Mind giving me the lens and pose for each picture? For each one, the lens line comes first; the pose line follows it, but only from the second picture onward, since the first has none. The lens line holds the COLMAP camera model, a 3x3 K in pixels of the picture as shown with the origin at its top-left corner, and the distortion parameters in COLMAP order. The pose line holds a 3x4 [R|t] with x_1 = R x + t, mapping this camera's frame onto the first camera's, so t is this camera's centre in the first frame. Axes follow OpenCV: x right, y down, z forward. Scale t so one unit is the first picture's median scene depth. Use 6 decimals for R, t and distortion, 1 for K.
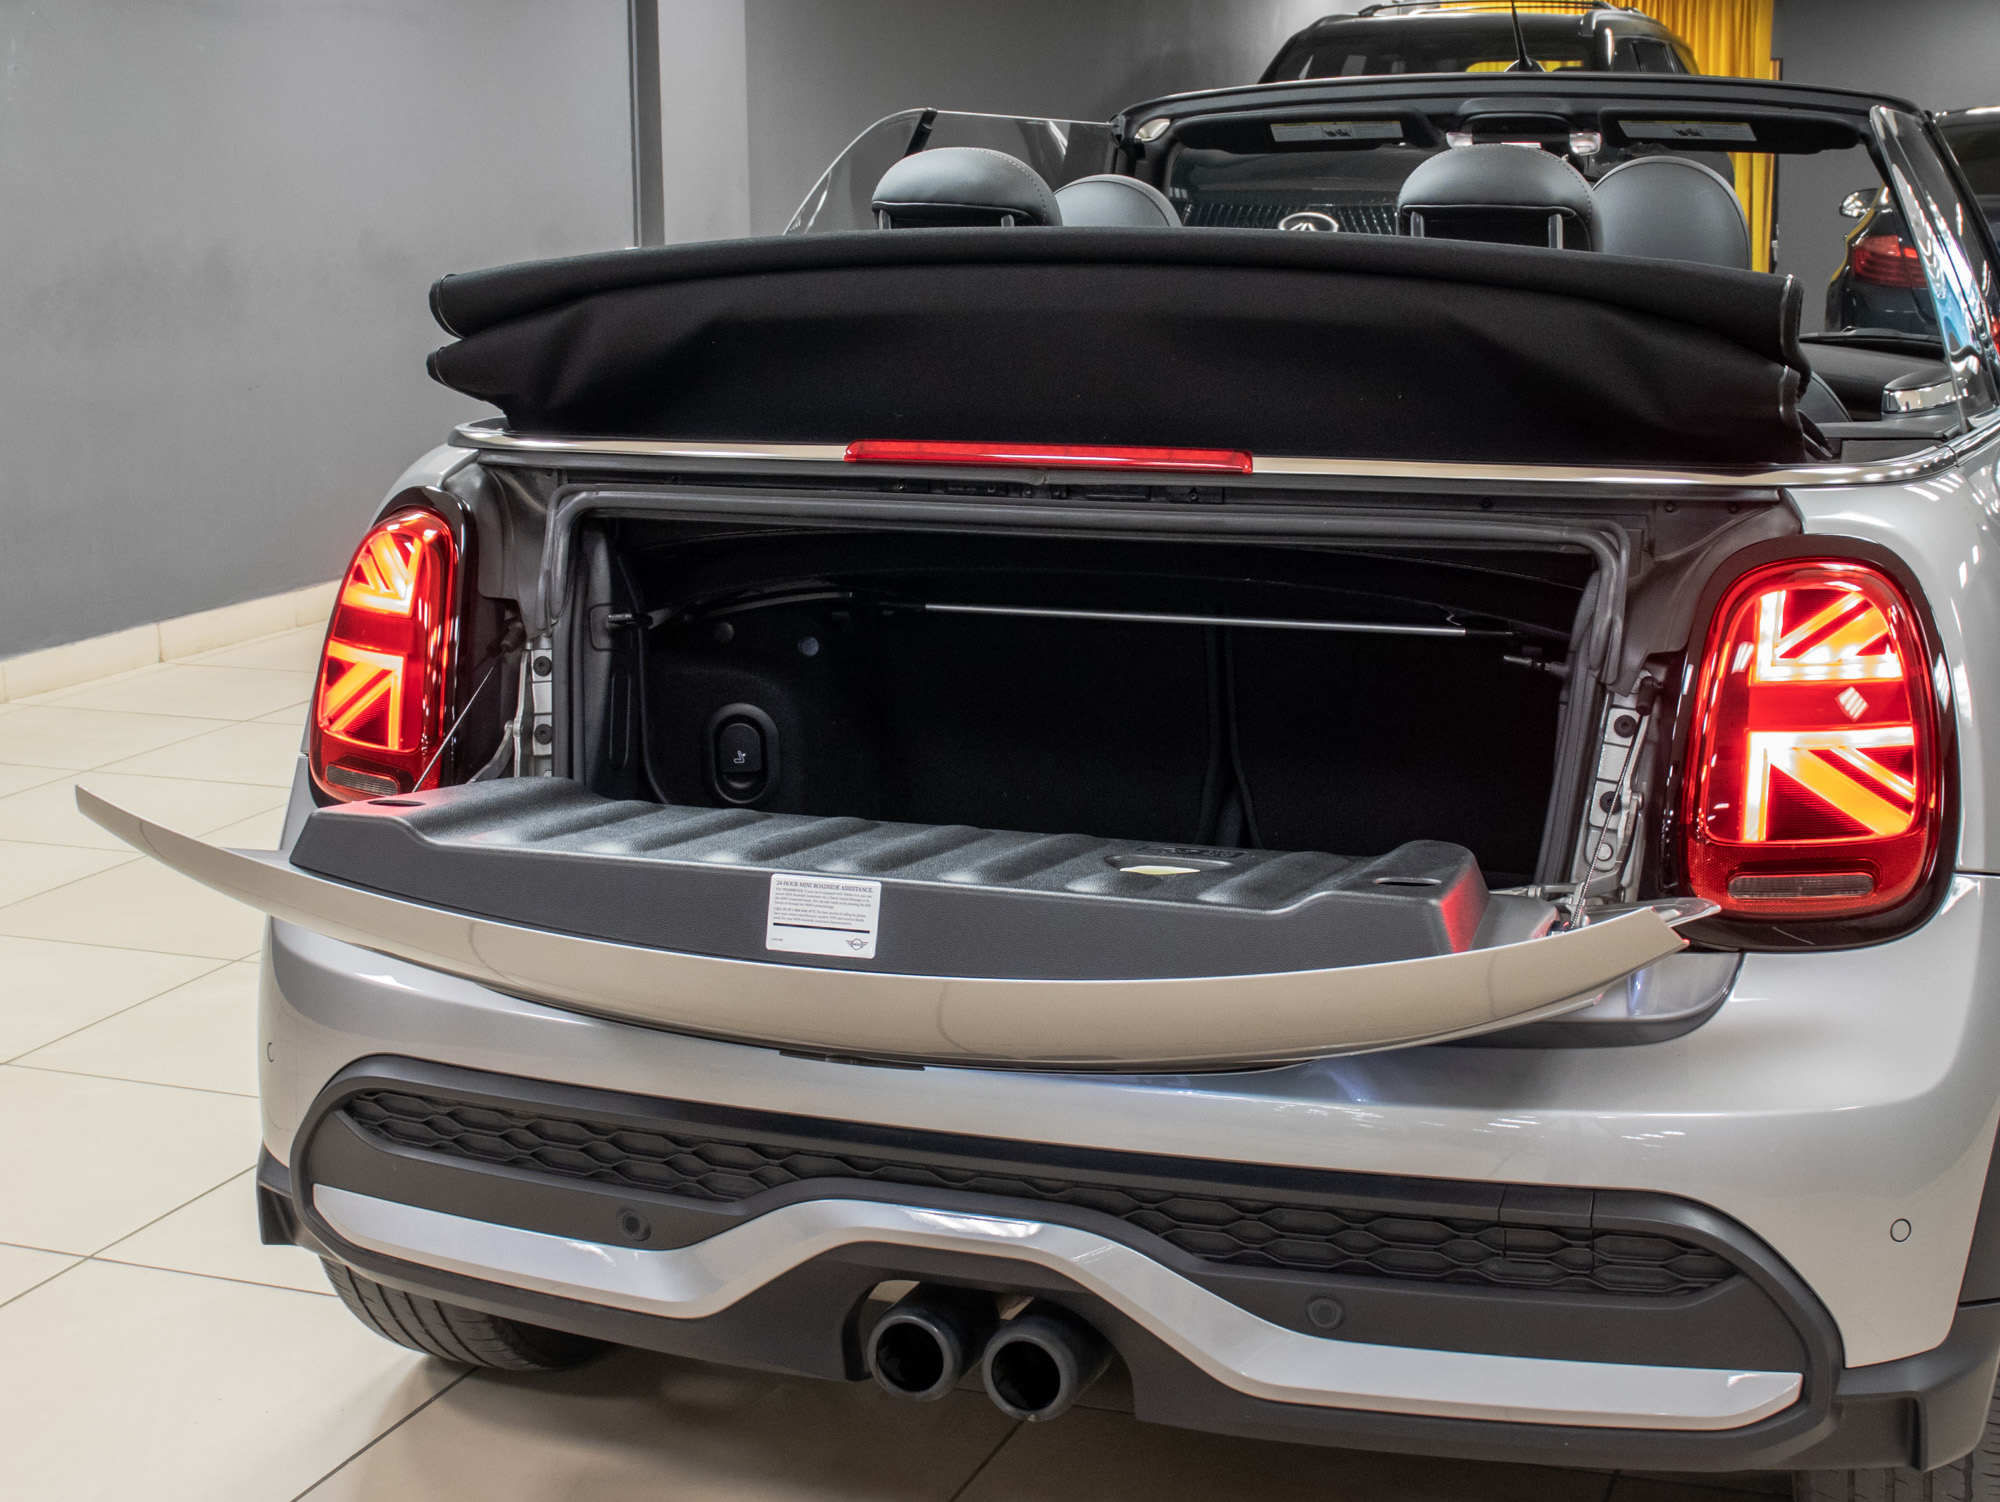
lens RADIAL K [[3029.3, 0, 991.3], [0, 3029.3, 808.1], [0, 0, 1]] dist [-0.161941, 0.106139]
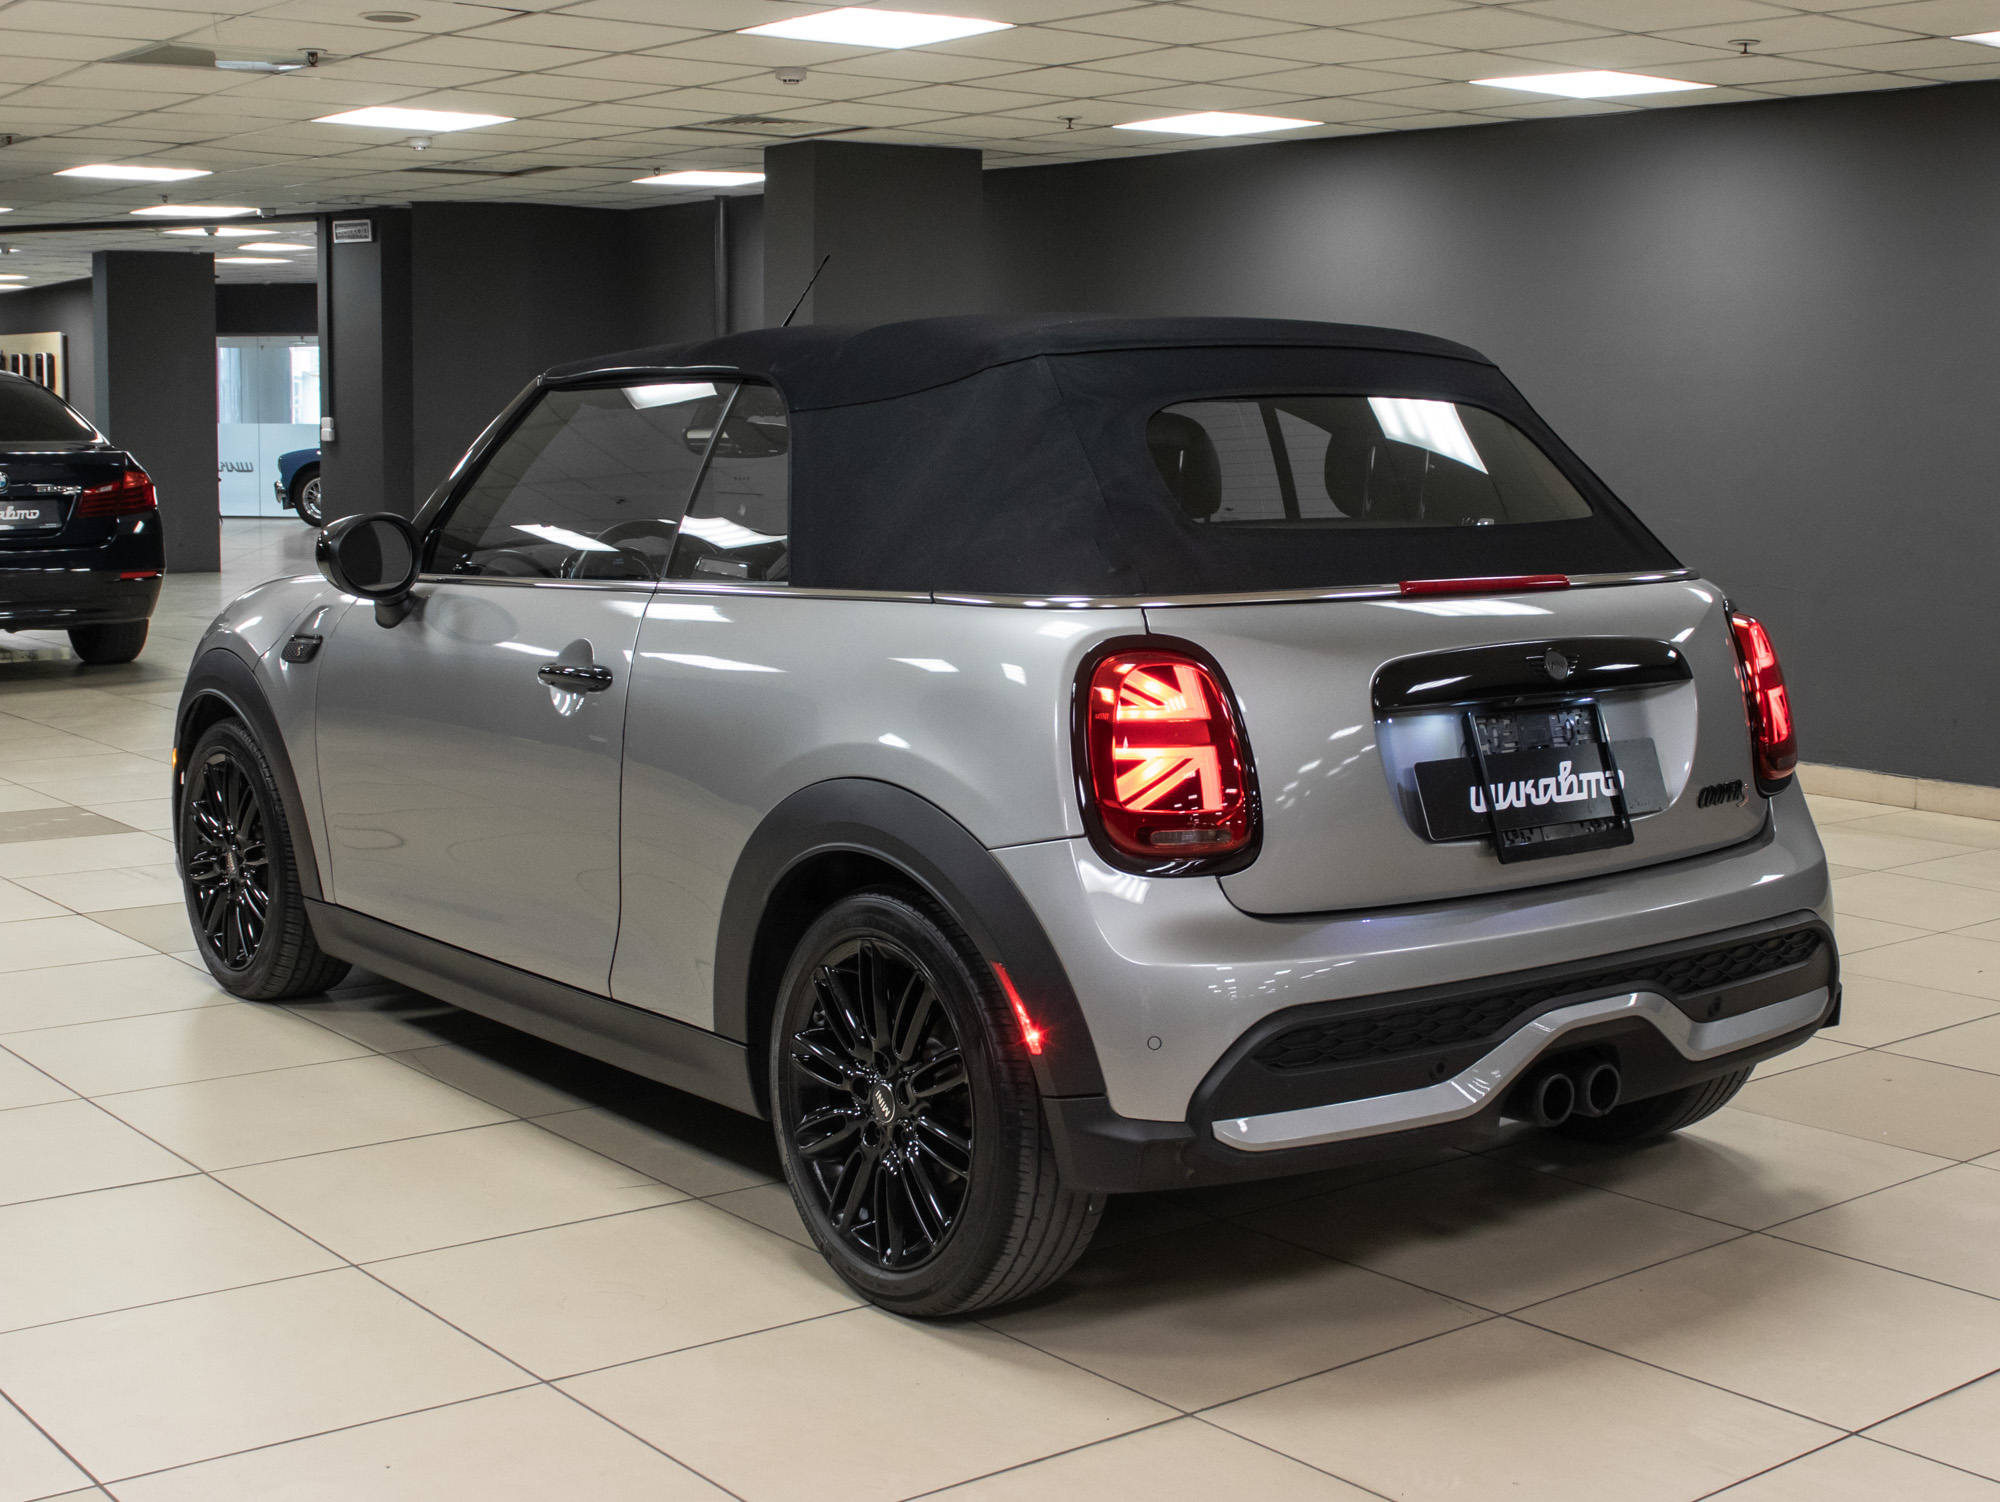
lens RADIAL K [[2651.2, 0, 1000.0], [0, 2651.2, 751.0], [0, 0, 1]] dist [-0.125952, -0.007177]
pose [[0.519684, -0.097997, 0.848720, -1.467918], [0.169129, 0.985541, 0.010235, -0.085844], [-0.837451, 0.138224, 0.528744, 0.443923]]
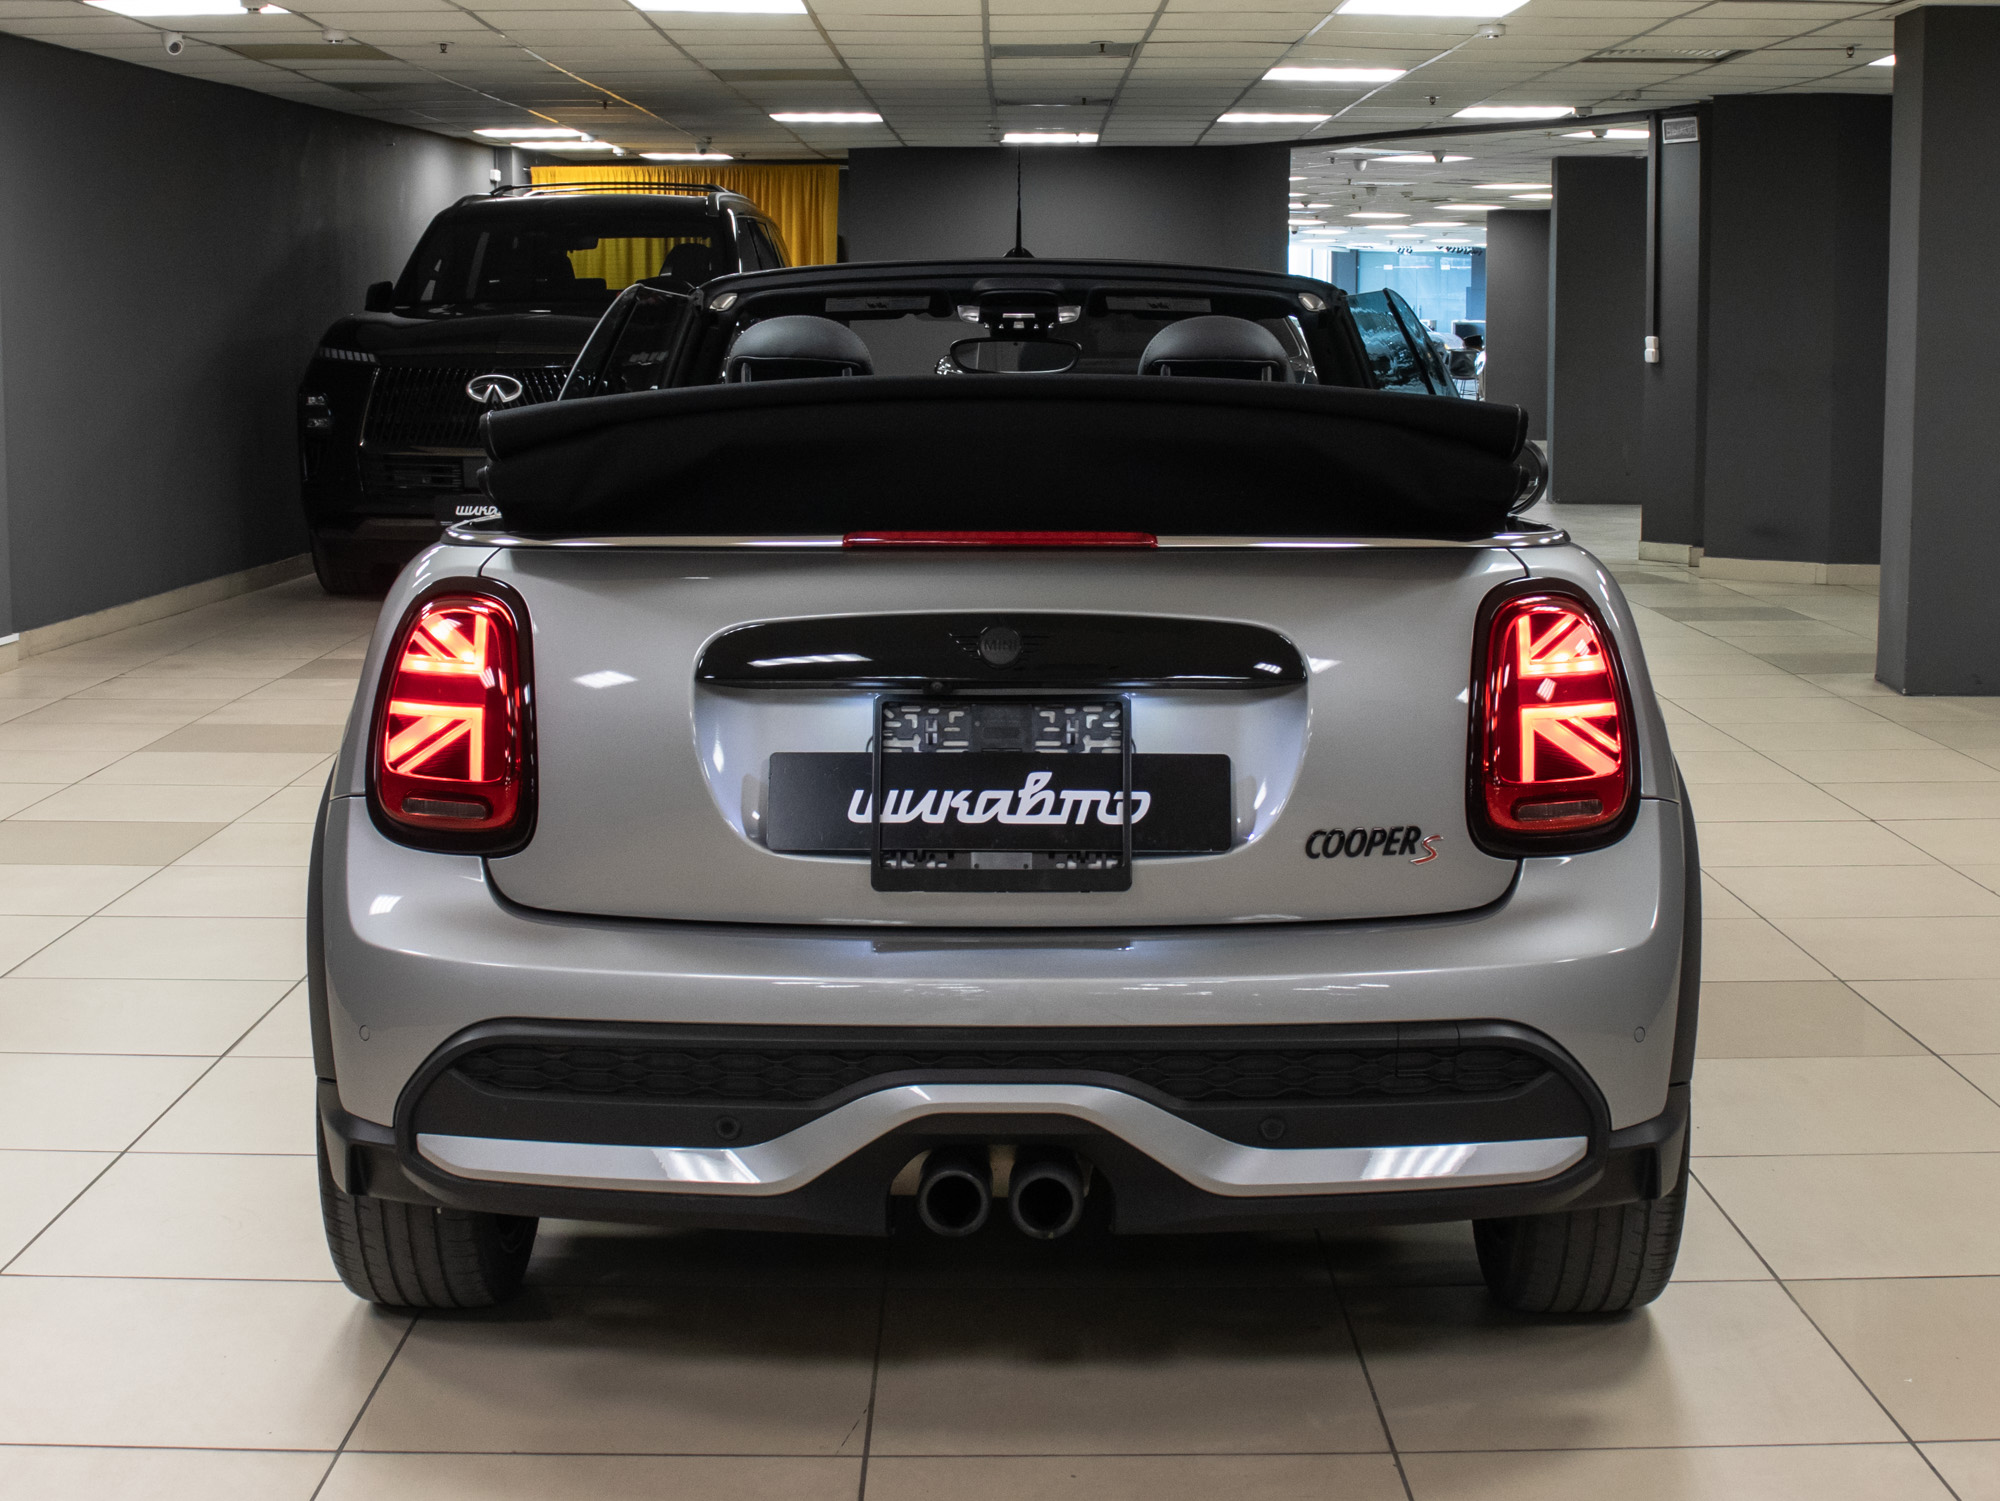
lens RADIAL K [[2952.5, 0, 1000.0], [0, 2952.5, 750.5], [0, 0, 1]] dist [-0.144087, 0.016995]
pose [[0.938282, -0.039674, 0.343589, -0.456038], [0.063456, 0.996283, -0.058248, 0.059100], [-0.340001, 0.076456, 0.937312, -0.261262]]
